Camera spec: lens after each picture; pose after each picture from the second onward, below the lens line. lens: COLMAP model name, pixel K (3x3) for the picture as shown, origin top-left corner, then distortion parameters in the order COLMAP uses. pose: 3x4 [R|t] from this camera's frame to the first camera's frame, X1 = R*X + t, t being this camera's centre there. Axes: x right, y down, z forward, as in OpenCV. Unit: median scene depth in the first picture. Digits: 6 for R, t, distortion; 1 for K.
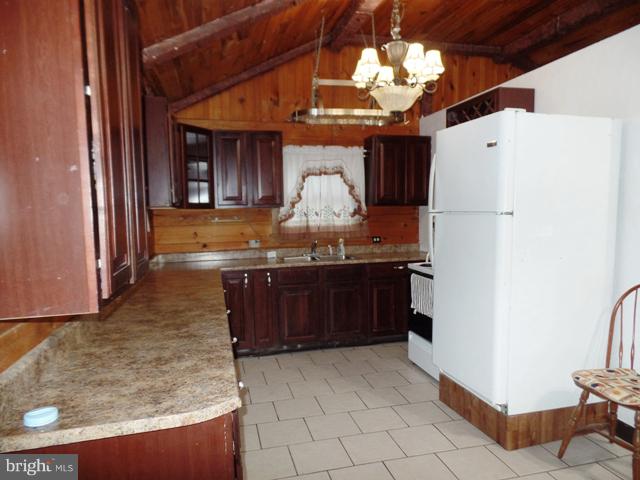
lens RADIAL K [[446.8, 0, 324.8], [0, 446.8, 241.3], [0, 0, 1]] dist [-0.000252, 0.004651]
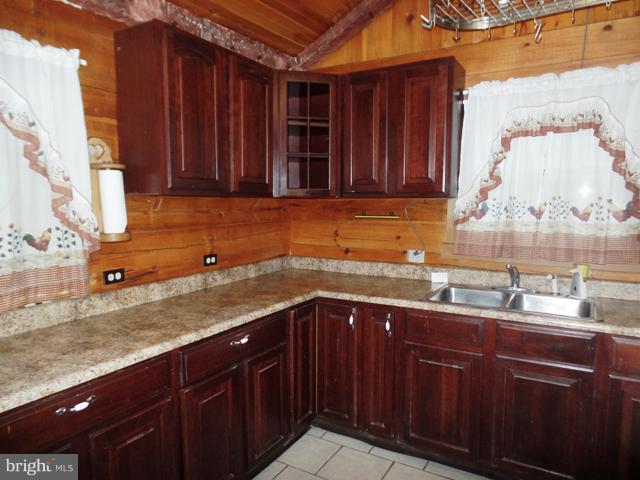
lens RADIAL K [[446.8, 0, 317.6], [0, 446.8, 243.3], [0, 0, 1]] dist [-0.000252, 0.004651]
pose [[0.704755, 0.090571, -0.703646, 0.178095], [-0.063467, 0.995890, 0.064620, -0.042990], [0.706607, -0.000883, 0.707606, 0.473320]]
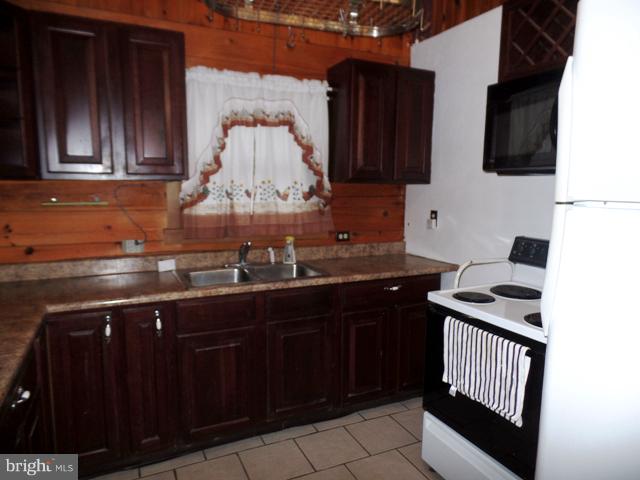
lens RADIAL K [[446.8, 0, 323.8], [0, 446.8, 241.7], [0, 0, 1]] dist [-0.000252, 0.004651]
pose [[0.980975, 0.000235, 0.194132, -0.035058], [-0.011112, 0.998428, 0.054943, -0.032631], [-0.193814, -0.056055, 0.979435, 0.420496]]
